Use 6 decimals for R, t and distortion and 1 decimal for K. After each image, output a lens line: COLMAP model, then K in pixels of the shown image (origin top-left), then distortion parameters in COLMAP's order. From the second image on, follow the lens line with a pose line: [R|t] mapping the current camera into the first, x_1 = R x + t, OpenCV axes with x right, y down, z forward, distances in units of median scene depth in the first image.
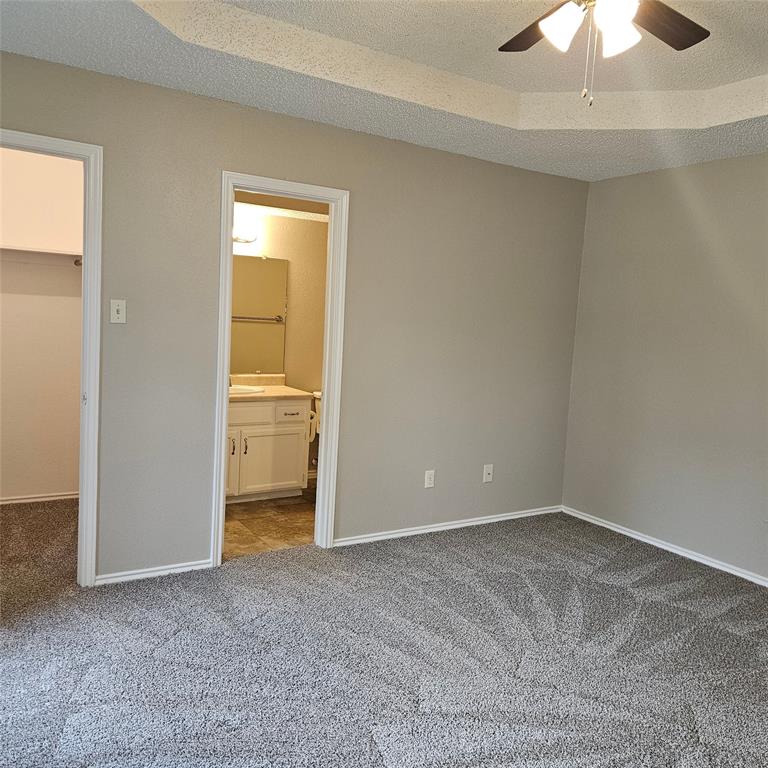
lens RADIAL K [[683.5, 0, 381.4], [0, 683.5, 379.1], [0, 0, 1]] dist [0.070137, -0.055766]
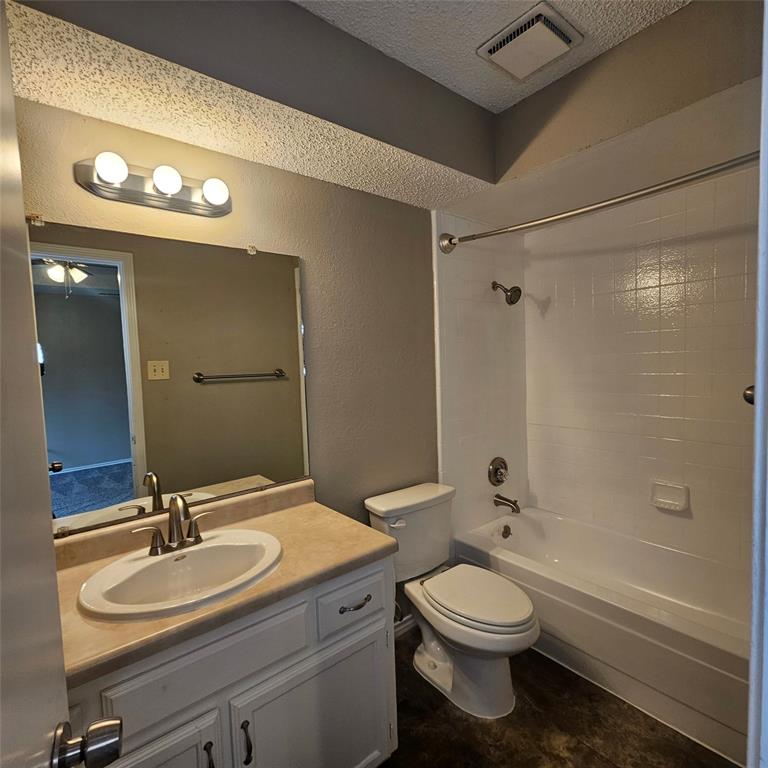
lens RADIAL K [[419.1, 0, 388.5], [0, 419.1, 376.6], [0, 0, 1]] dist [0.001531, -0.000333]
pose [[0.985656, -0.099764, 0.136124, -0.133011], [0.107066, 0.993121, -0.047405, -0.069900], [-0.130458, 0.061300, 0.989557, 0.745734]]
